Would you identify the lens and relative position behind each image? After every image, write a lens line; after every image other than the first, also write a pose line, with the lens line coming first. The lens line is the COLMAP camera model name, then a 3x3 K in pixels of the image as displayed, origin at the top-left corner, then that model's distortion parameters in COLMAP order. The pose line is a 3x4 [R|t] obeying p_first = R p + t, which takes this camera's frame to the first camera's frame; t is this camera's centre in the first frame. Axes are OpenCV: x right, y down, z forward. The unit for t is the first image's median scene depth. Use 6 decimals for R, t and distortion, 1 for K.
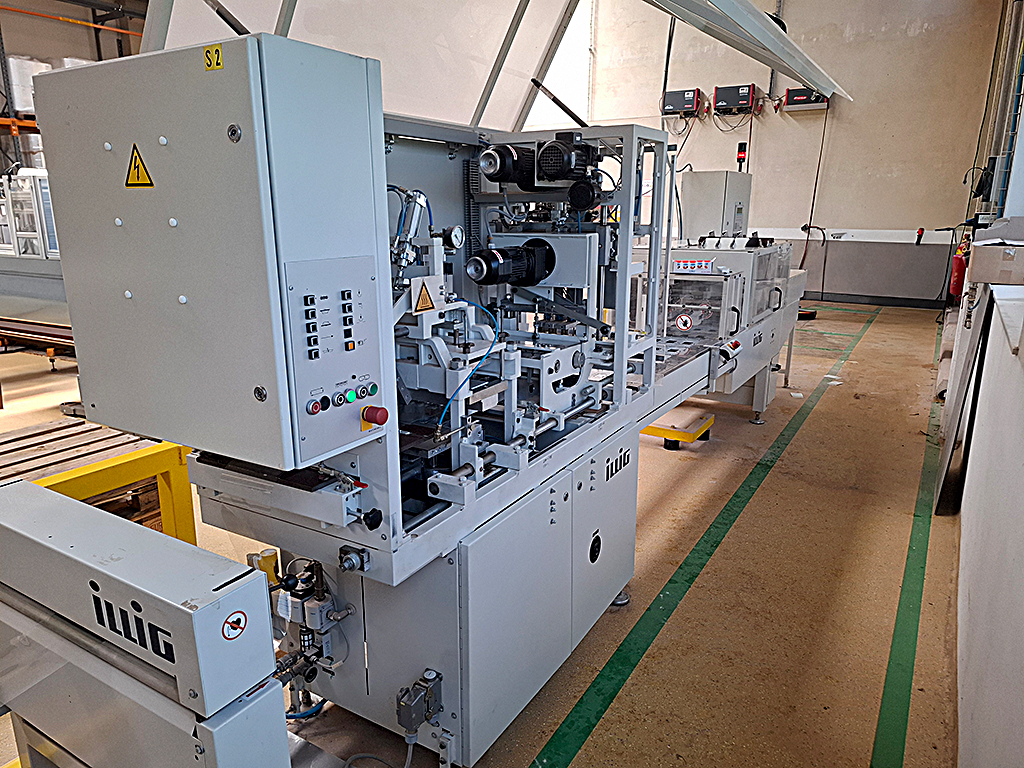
lens RADIAL K [[714.3, 0, 505.5], [0, 714.3, 381.6], [0, 0, 1]] dist [0.041615, -0.036556]
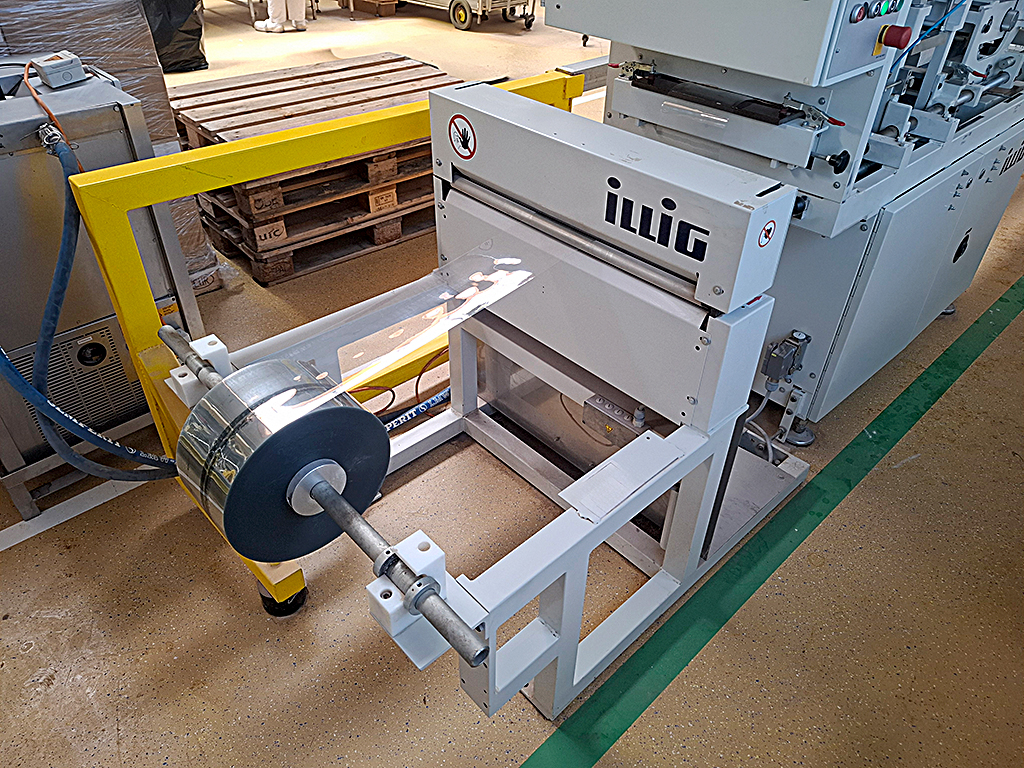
lens RADIAL K [[714.3, 0, 516.1], [0, 714.3, 379.6], [0, 0, 1]] dist [0.041615, -0.036556]
pose [[0.965802, 0.178841, -0.187727, -0.250452], [-0.091207, 0.912100, 0.399694, 0.076178], [0.242707, -0.368904, 0.897220, -0.043893]]
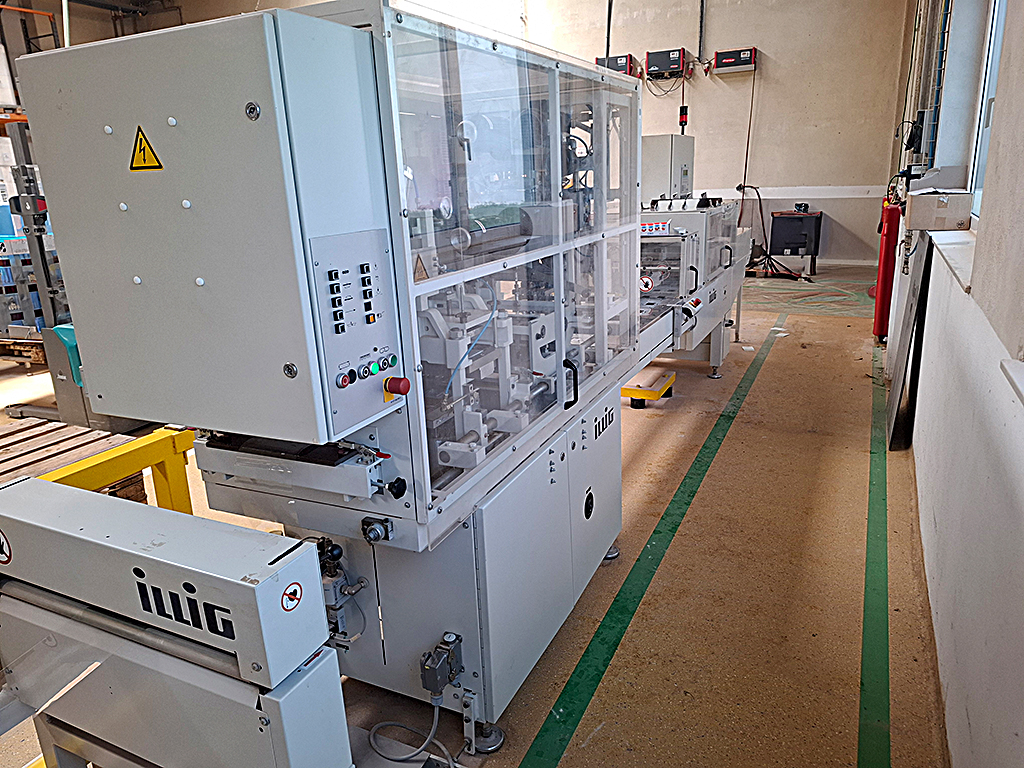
lens RADIAL K [[714.3, 0, 511.9], [0, 714.3, 370.3], [0, 0, 1]] dist [0.041615, -0.036556]
pose [[0.994228, -0.066332, 0.084327, -0.066552], [0.064472, 0.997616, 0.024596, 0.006751], [-0.085758, -0.019017, 0.996135, -0.017729]]
